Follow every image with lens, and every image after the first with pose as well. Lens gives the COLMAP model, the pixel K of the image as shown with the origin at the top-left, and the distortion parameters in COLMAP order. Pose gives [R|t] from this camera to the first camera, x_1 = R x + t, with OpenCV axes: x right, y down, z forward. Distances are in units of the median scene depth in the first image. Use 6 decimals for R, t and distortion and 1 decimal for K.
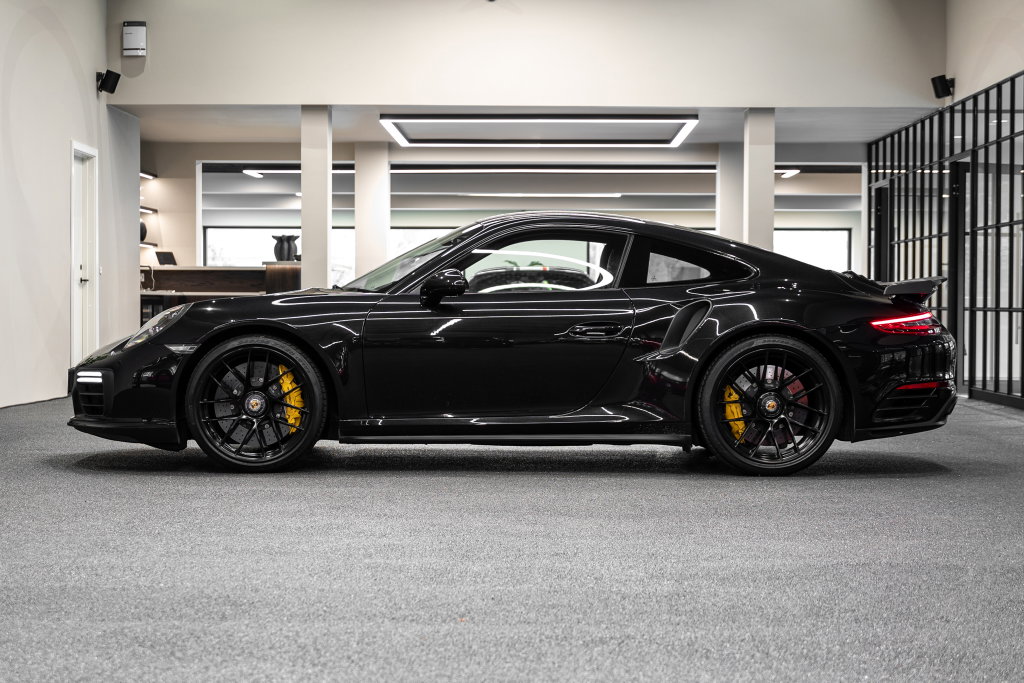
lens RADIAL K [[1477.1, 0, 529.0], [0, 1477.1, 371.5], [0, 0, 1]] dist [-0.036280, 0.000000]
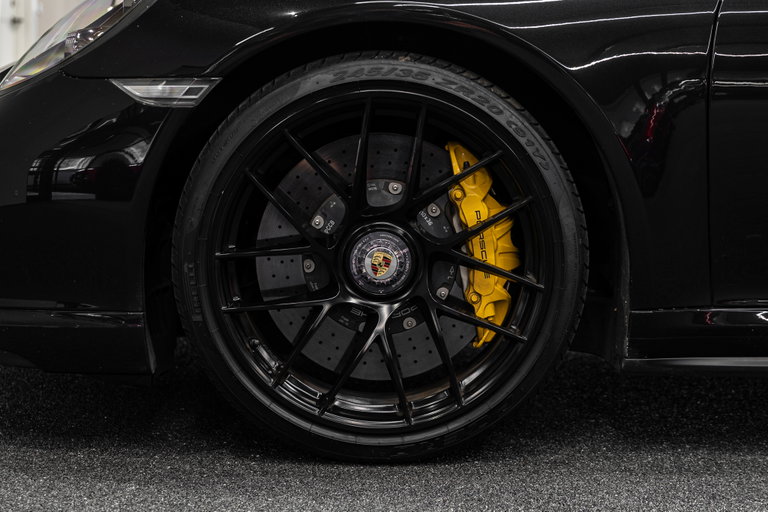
lens RADIAL K [[1112.3, 0, 385.3], [0, 1112.3, 251.5], [0, 0, 1]] dist [0.034719, 0.000000]
pose [[0.999730, 0.015288, -0.017472, -0.139121], [-0.013782, 0.996433, 0.083258, -0.000875], [0.018683, -0.082994, 0.996375, 0.577371]]
